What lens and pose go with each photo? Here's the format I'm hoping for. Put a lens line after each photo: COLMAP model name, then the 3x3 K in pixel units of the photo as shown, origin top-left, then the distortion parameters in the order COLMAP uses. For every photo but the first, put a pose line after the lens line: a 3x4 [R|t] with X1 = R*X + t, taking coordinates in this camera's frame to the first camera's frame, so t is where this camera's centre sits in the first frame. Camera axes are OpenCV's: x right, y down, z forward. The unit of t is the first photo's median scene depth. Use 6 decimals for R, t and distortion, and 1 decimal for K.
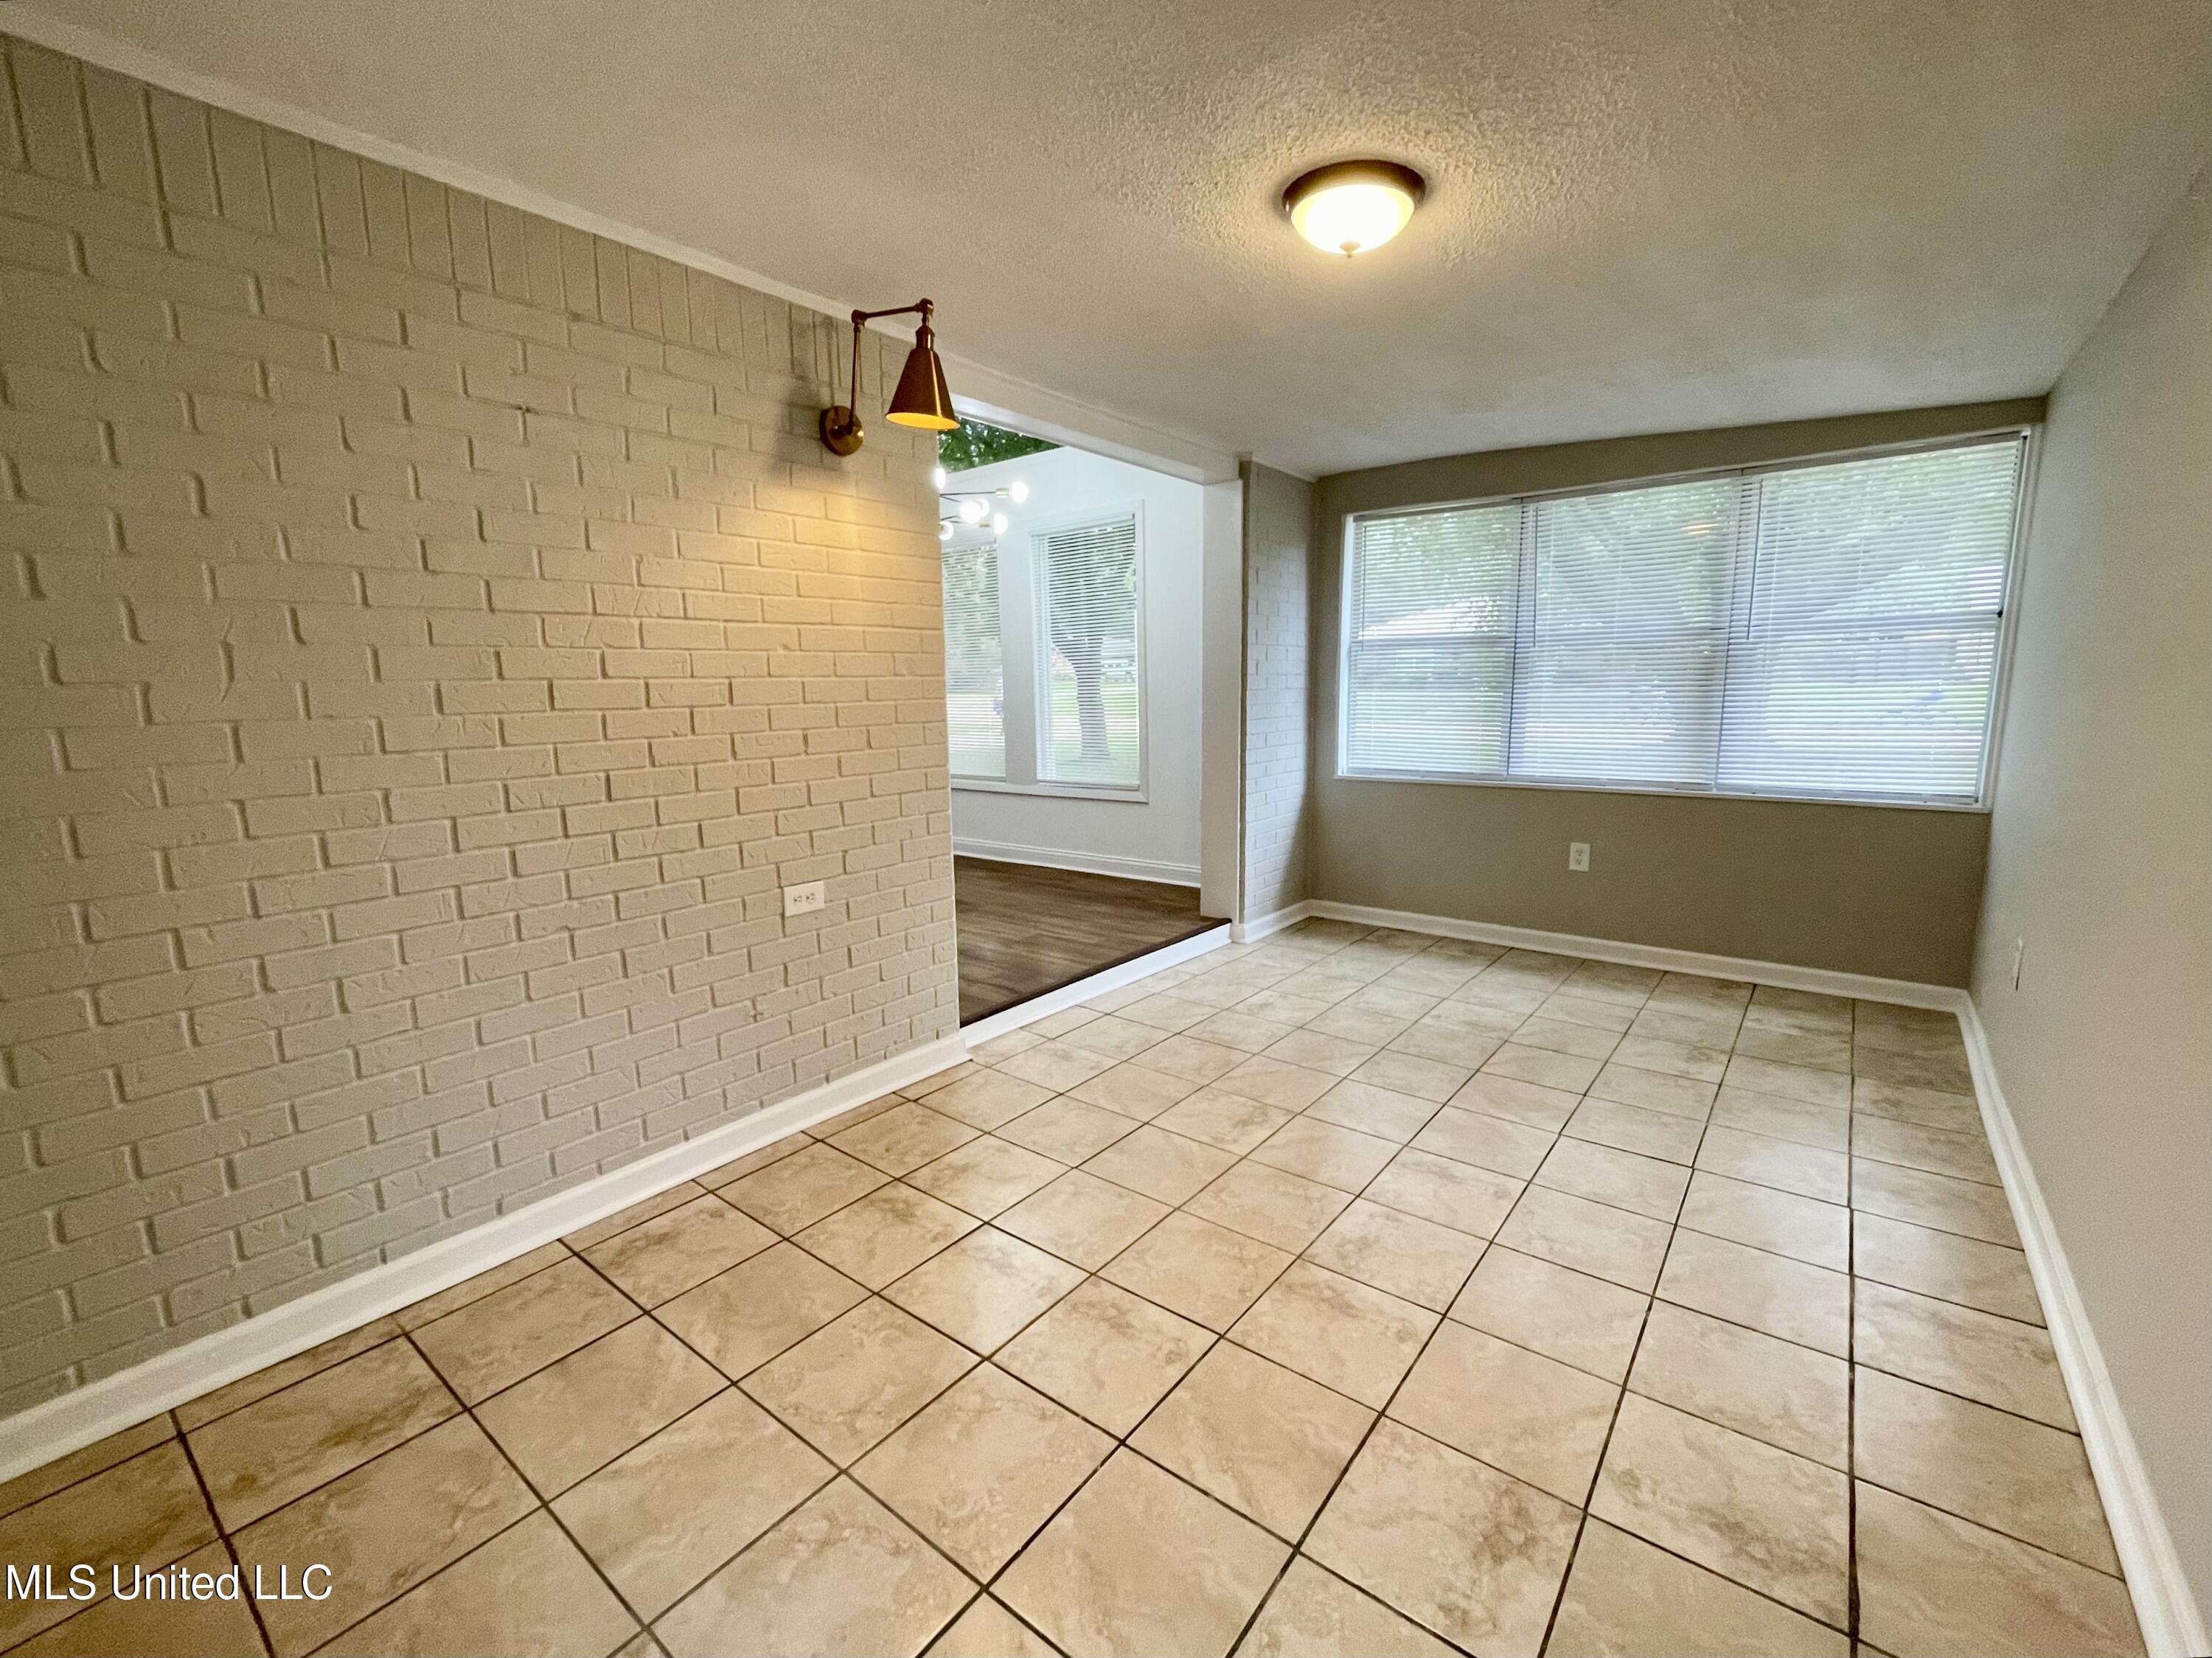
lens RADIAL K [[940.5, 0, 1107.3], [0, 940.5, 823.8], [0, 0, 1]] dist [-0.000391, 0.000116]
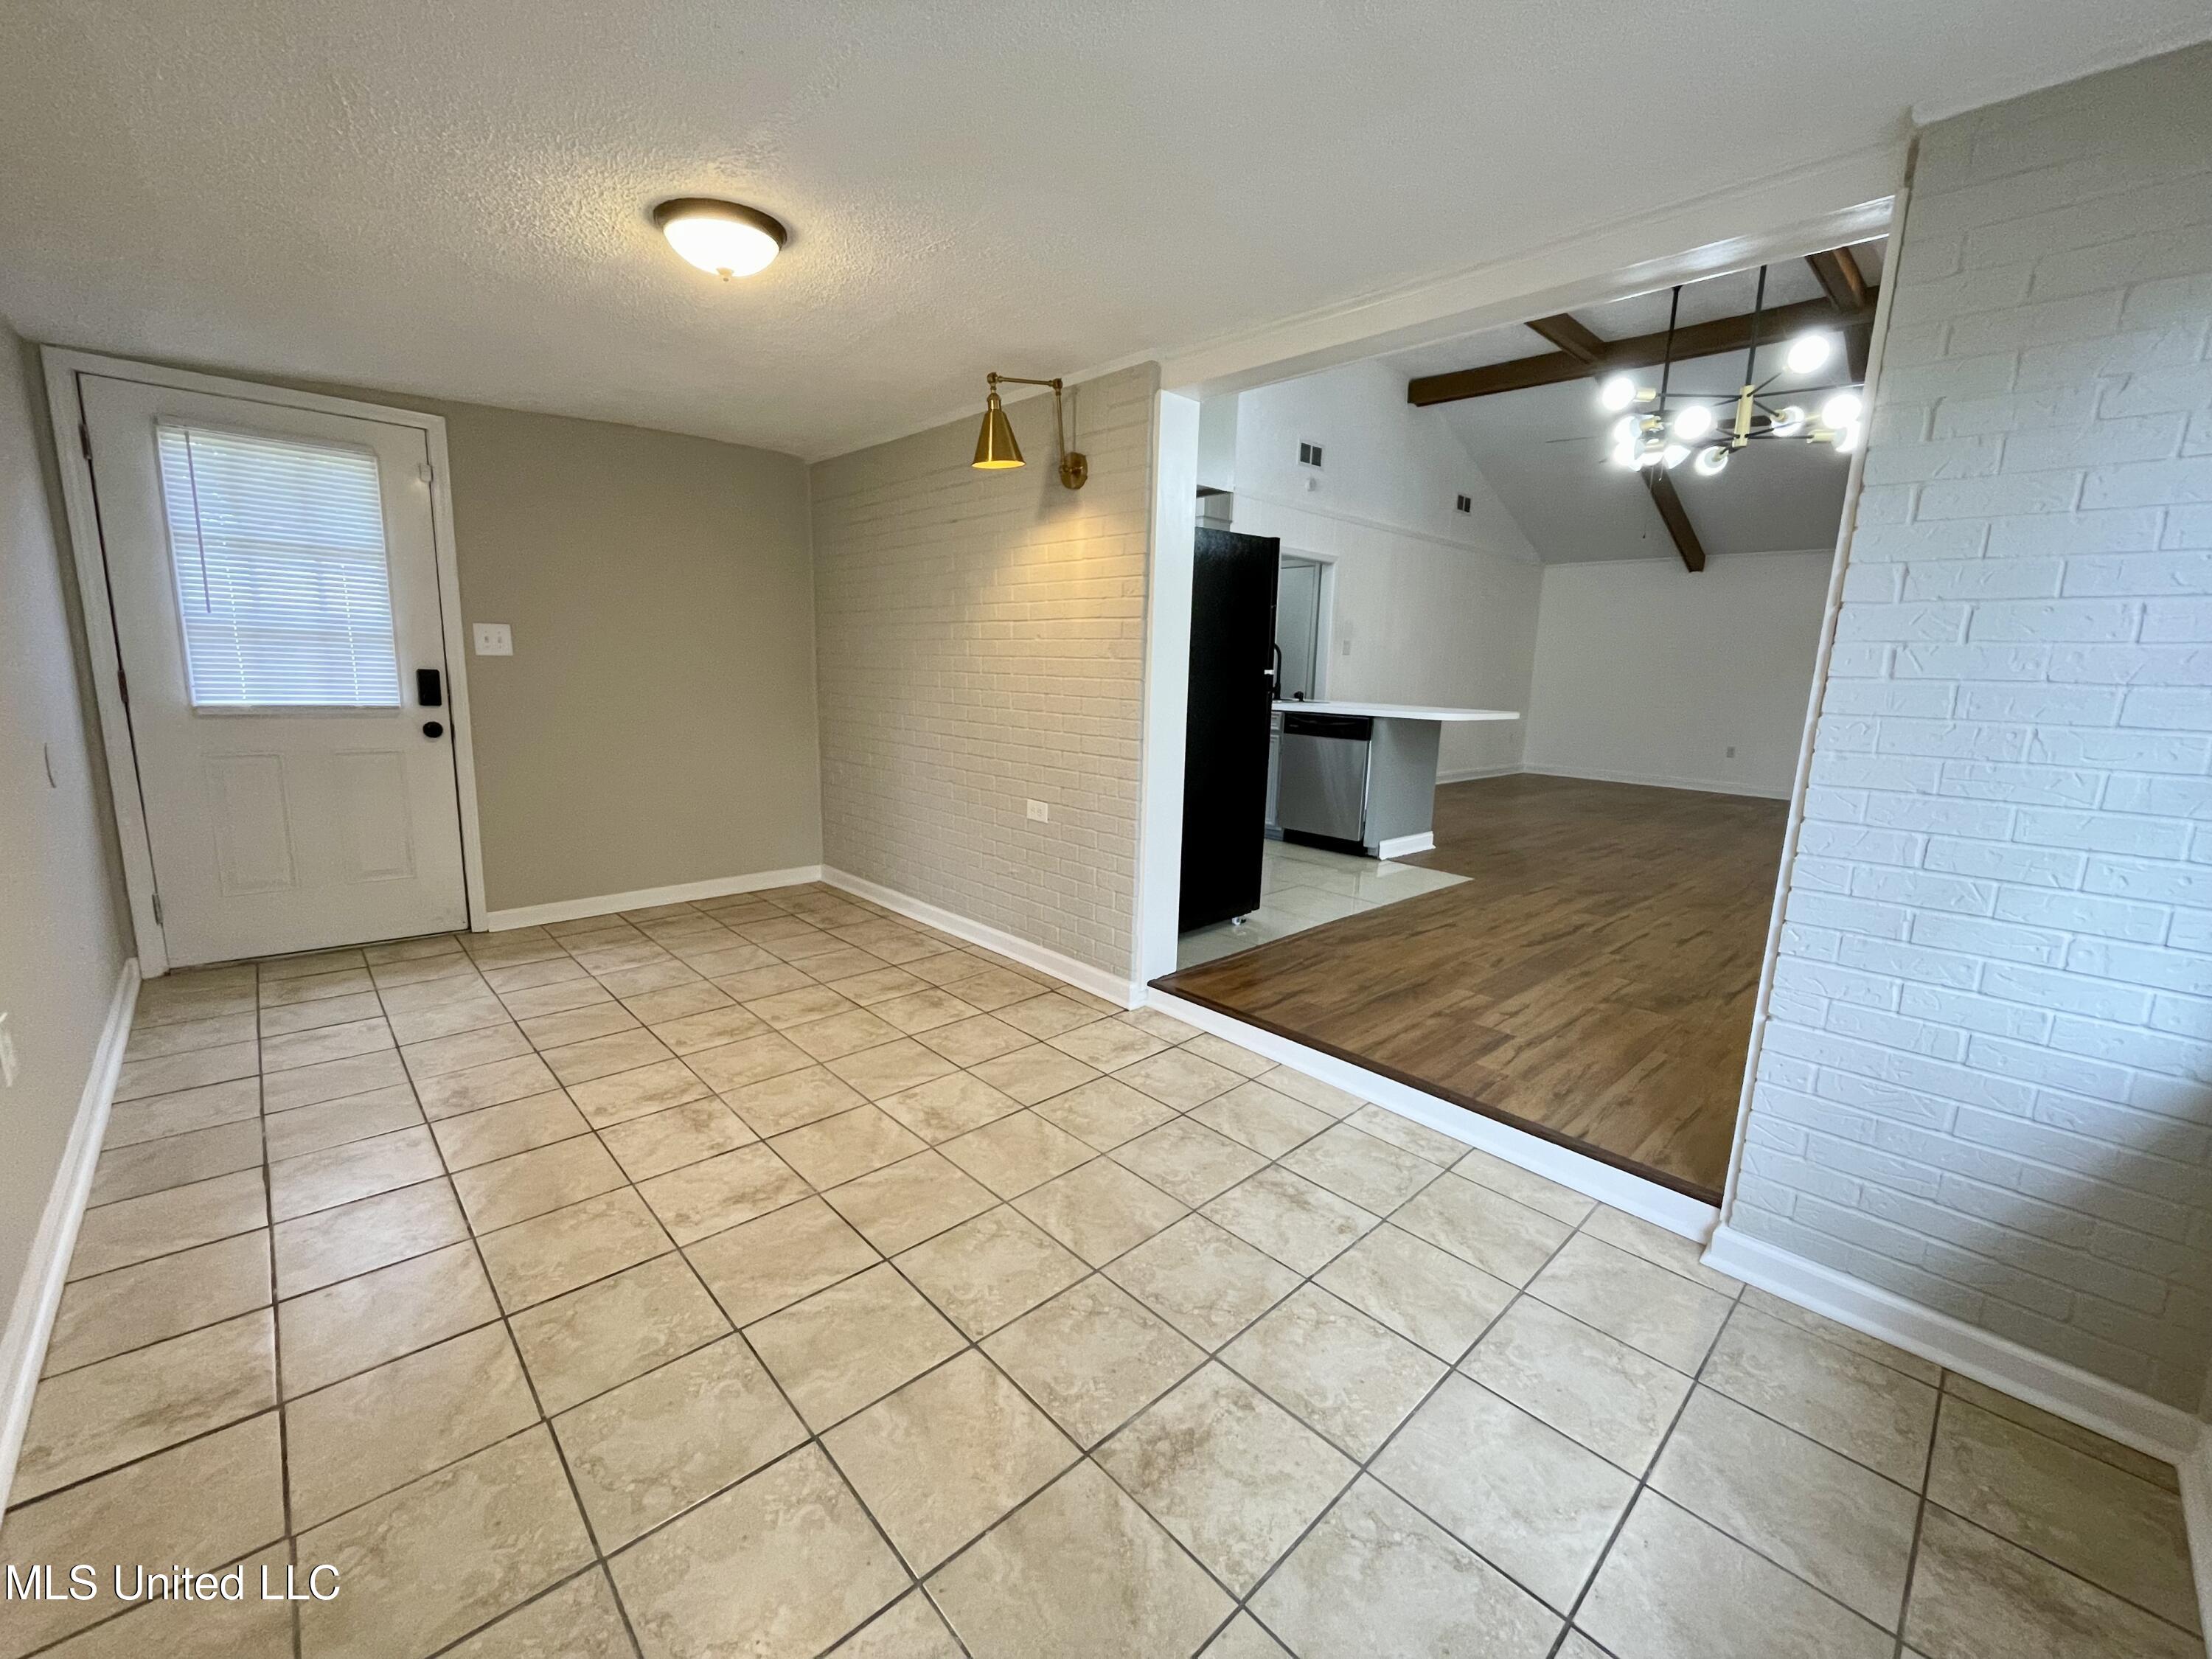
lens RADIAL K [[893.1, 0, 1107.6], [0, 893.1, 830.7], [0, 0, 1]] dist [-0.000094, 0.000002]
pose [[-0.148901, 0.186116, -0.971179, 0.978338], [-0.175102, 0.961645, 0.211136, -0.195982], [0.973225, 0.201494, -0.110600, 1.232821]]
